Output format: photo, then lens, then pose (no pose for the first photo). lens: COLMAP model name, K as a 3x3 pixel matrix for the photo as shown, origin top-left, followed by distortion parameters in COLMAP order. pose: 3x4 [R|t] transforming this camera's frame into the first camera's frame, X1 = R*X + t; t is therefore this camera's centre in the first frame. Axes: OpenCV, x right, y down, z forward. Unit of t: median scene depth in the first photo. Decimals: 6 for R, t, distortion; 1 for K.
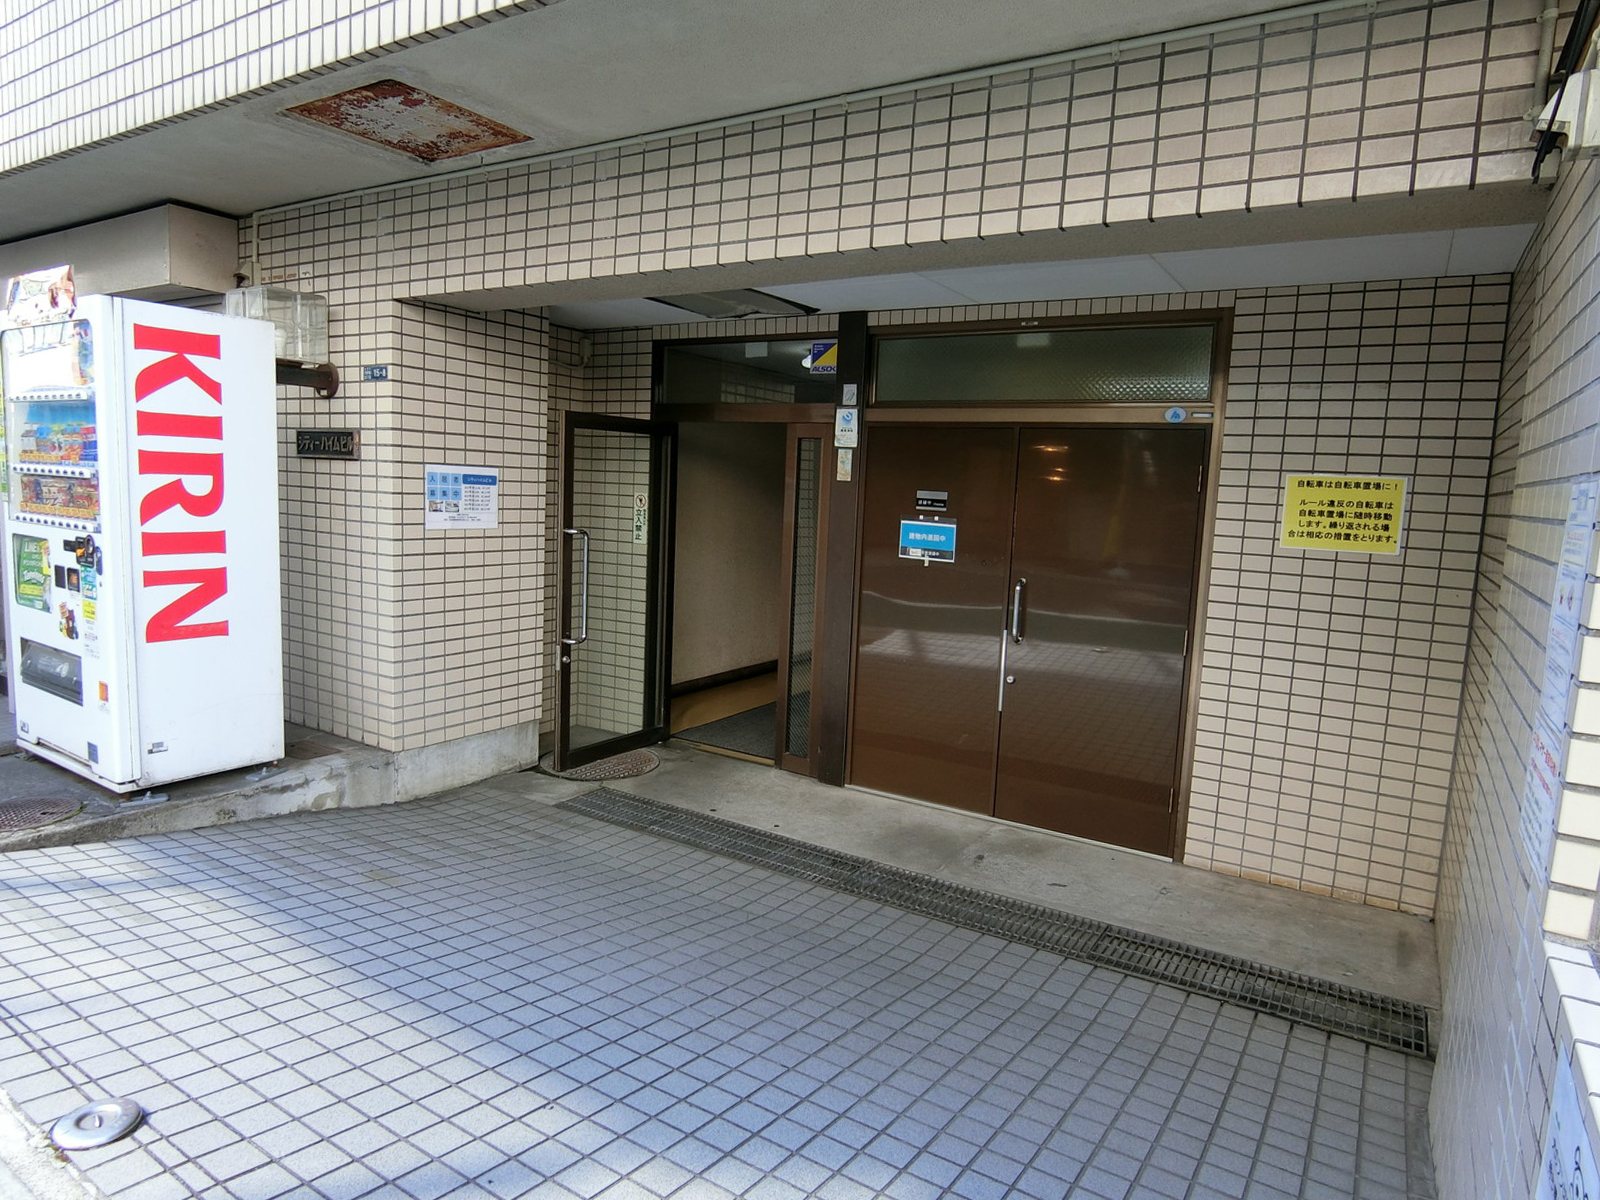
lens RADIAL K [[878.9, 0, 800.0], [0, 878.9, 600.0], [0, 0, 1]] dist [-0.000319, -0.000013]
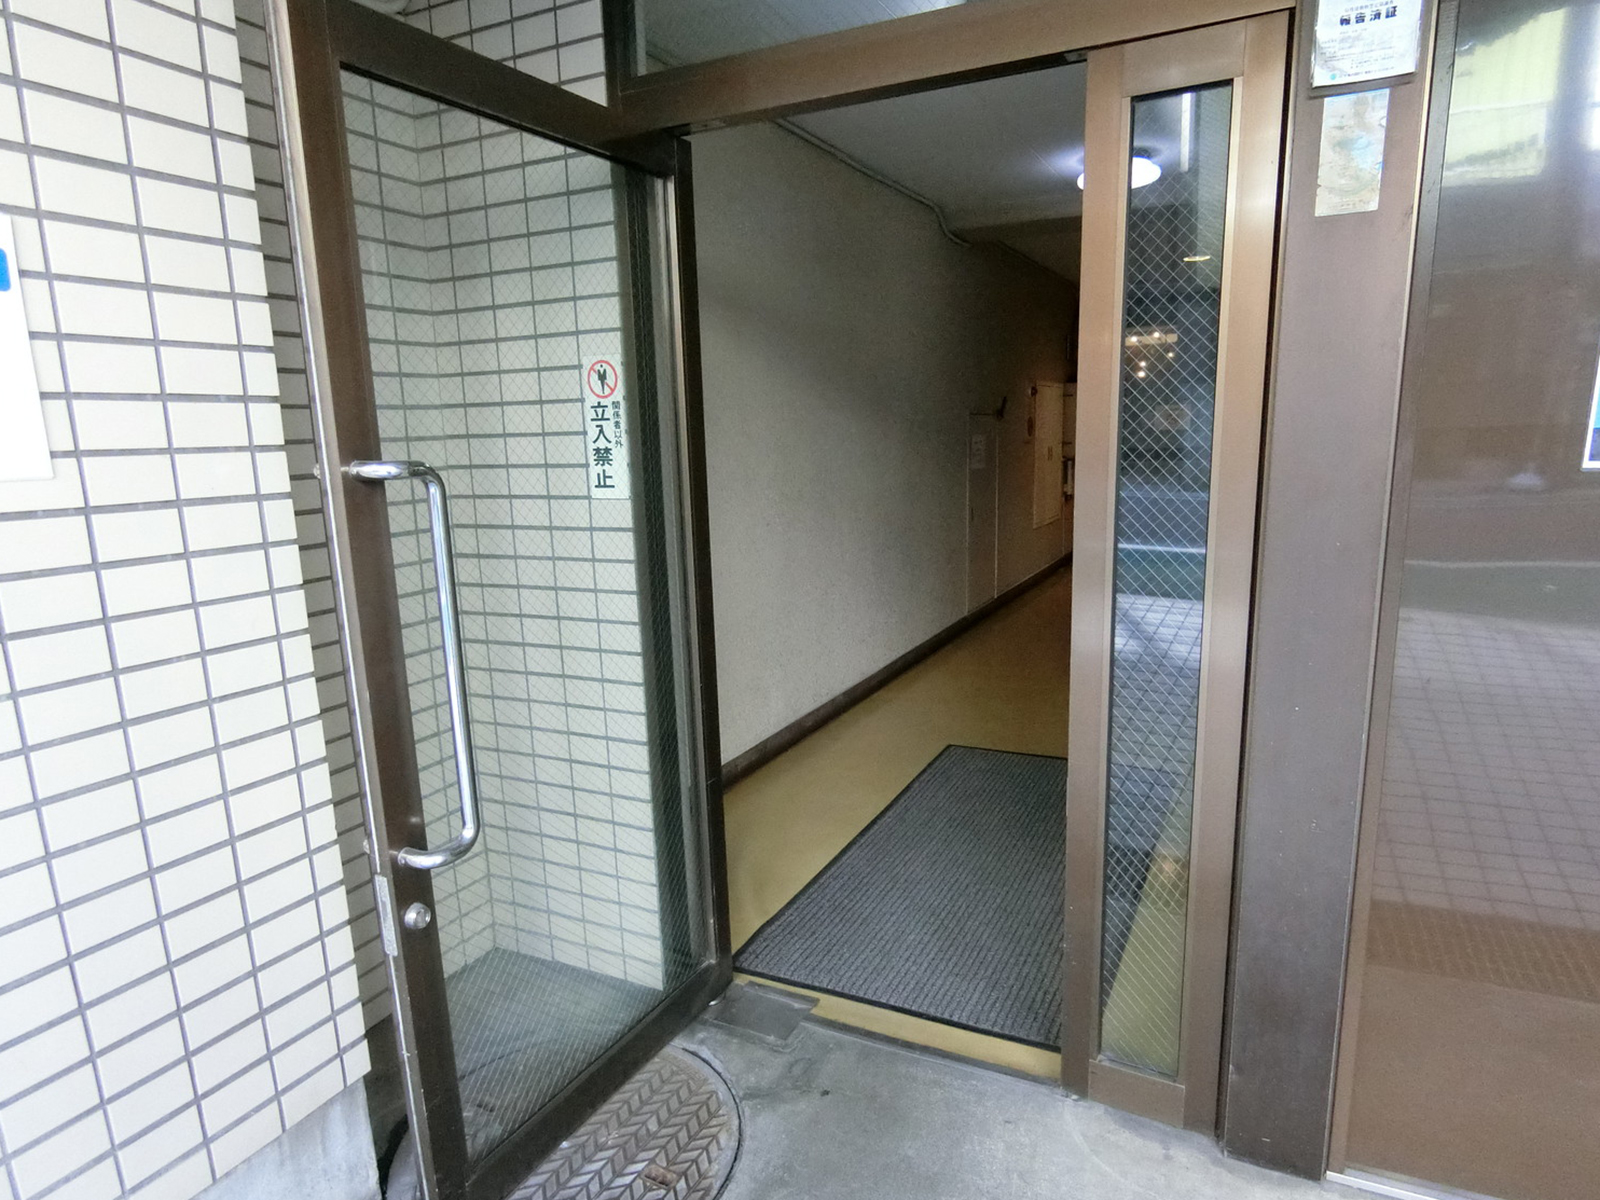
lens RADIAL K [[866.9, 0, 800.0], [0, 866.9, 600.0], [0, 0, 1]] dist [-0.031729, -0.000228]
pose [[0.992771, -0.092371, 0.076633, -0.147994], [0.087618, 0.994145, 0.063228, -0.041623], [-0.082025, -0.056056, 0.995053, 0.692397]]
